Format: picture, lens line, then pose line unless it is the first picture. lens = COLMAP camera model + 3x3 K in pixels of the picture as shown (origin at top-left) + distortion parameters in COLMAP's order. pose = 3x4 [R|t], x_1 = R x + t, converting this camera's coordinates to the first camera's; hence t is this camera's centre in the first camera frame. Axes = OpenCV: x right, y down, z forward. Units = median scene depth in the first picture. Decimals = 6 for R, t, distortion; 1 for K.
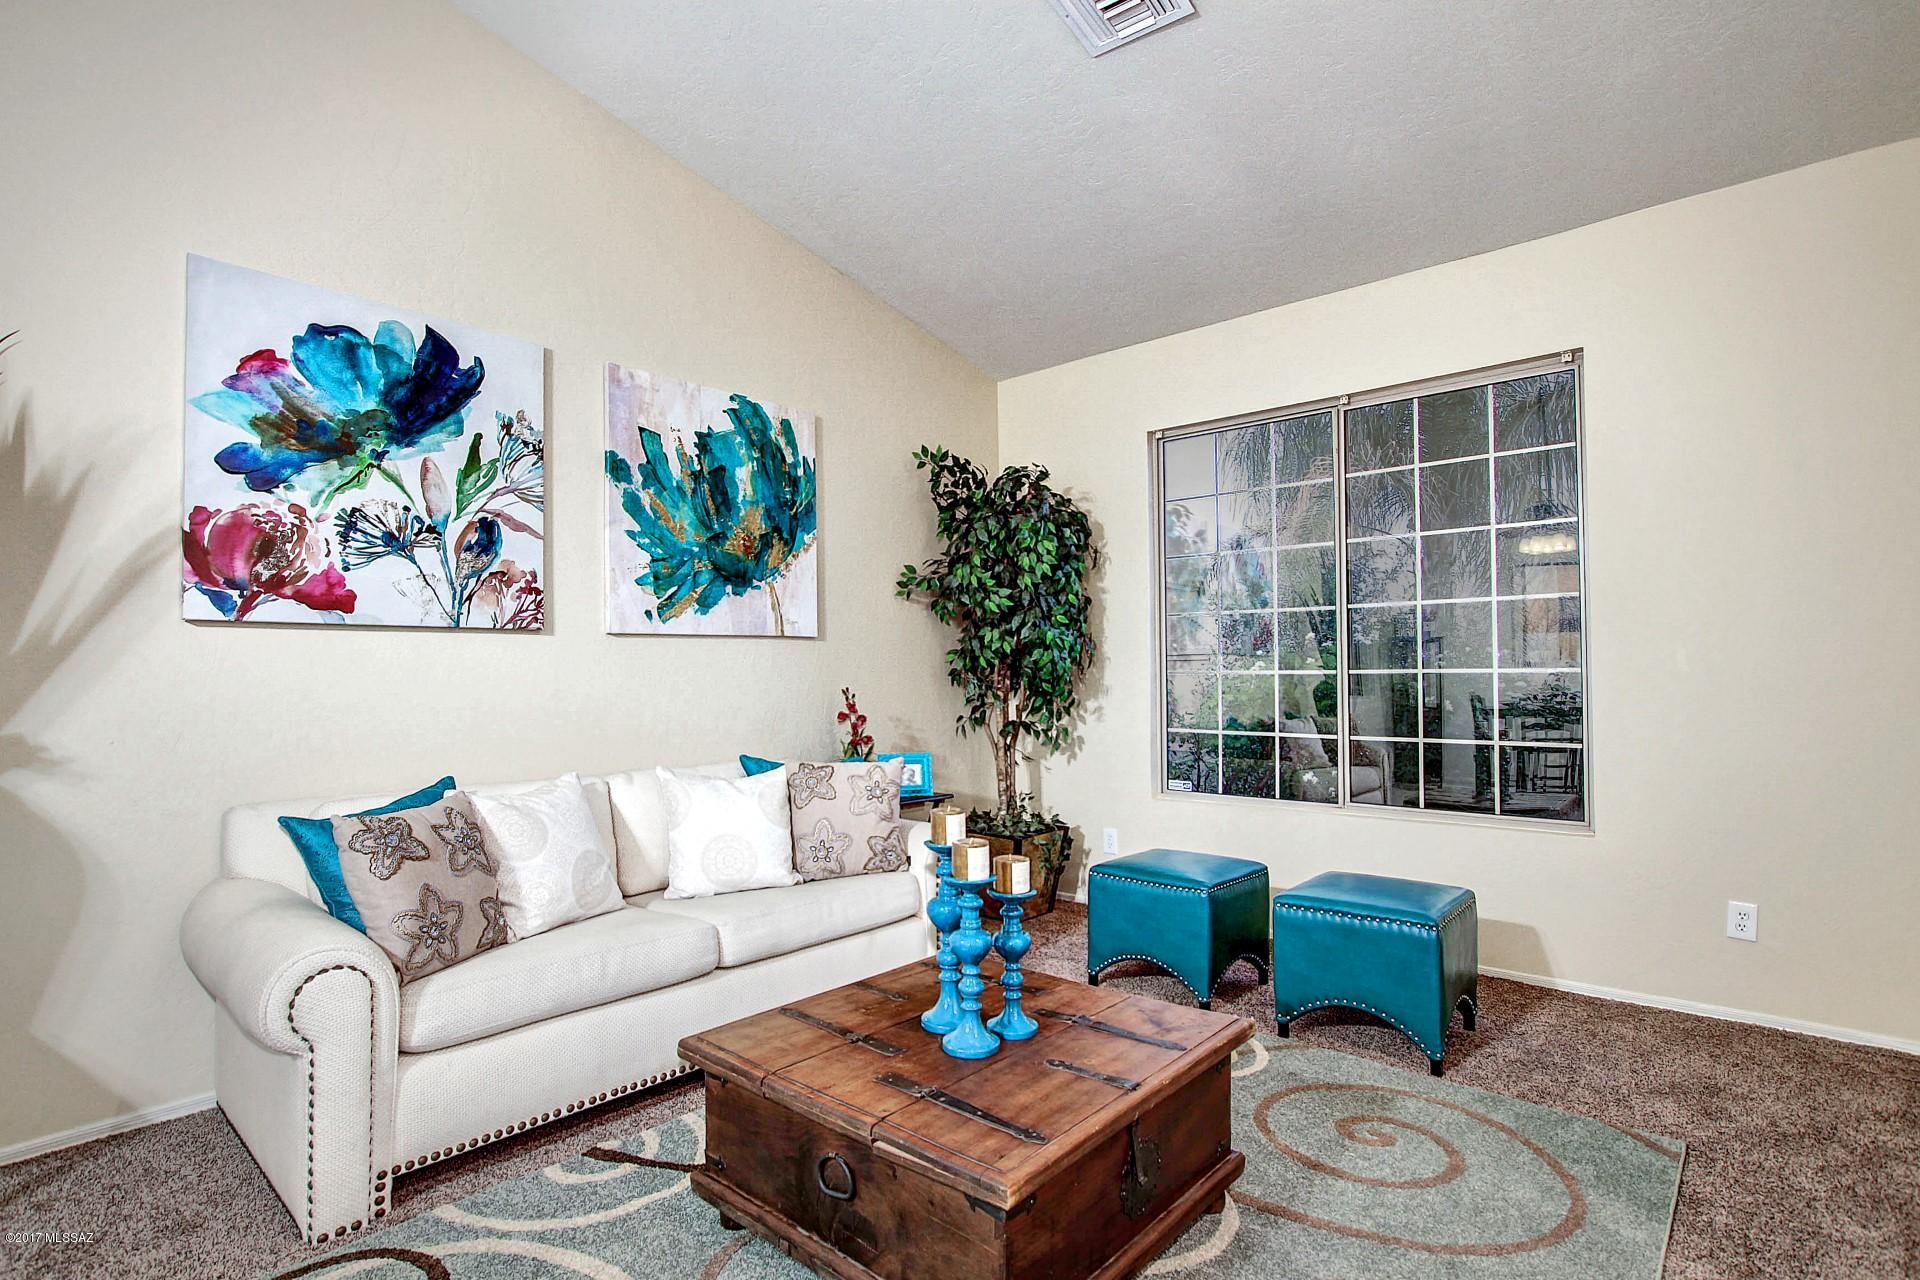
lens RADIAL K [[936.5, 0, 948.0], [0, 936.5, 650.9], [0, 0, 1]] dist [-0.021959, 0.005310]
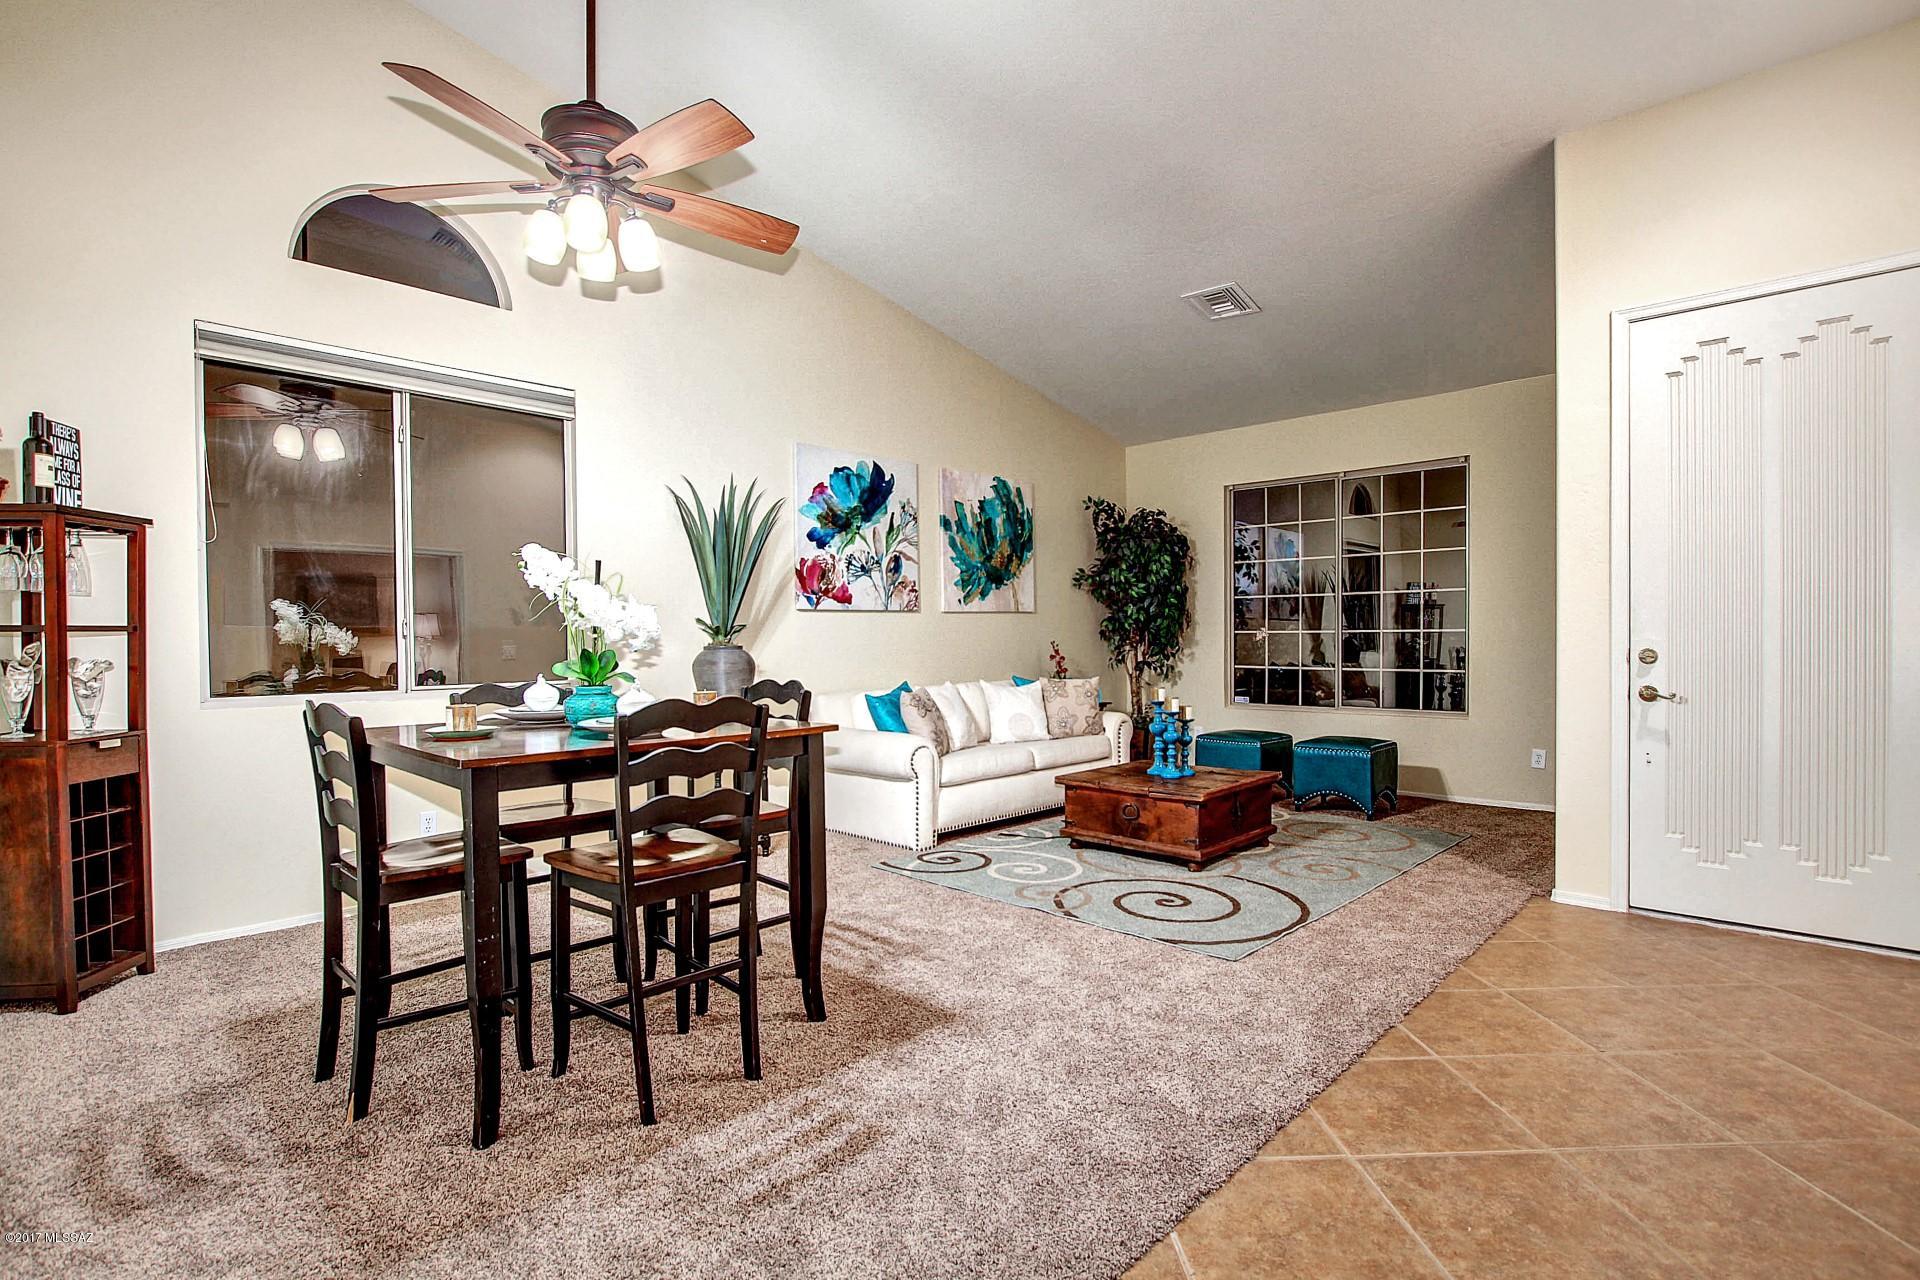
lens RADIAL K [[936.5, 0, 948.0], [0, 936.5, 650.9], [0, 0, 1]] dist [-0.021959, 0.005310]
pose [[0.999184, -0.001031, -0.040369, -0.267311], [0.002789, 0.999049, 0.043512, -0.021689], [0.040286, -0.043589, 0.998237, -0.874823]]
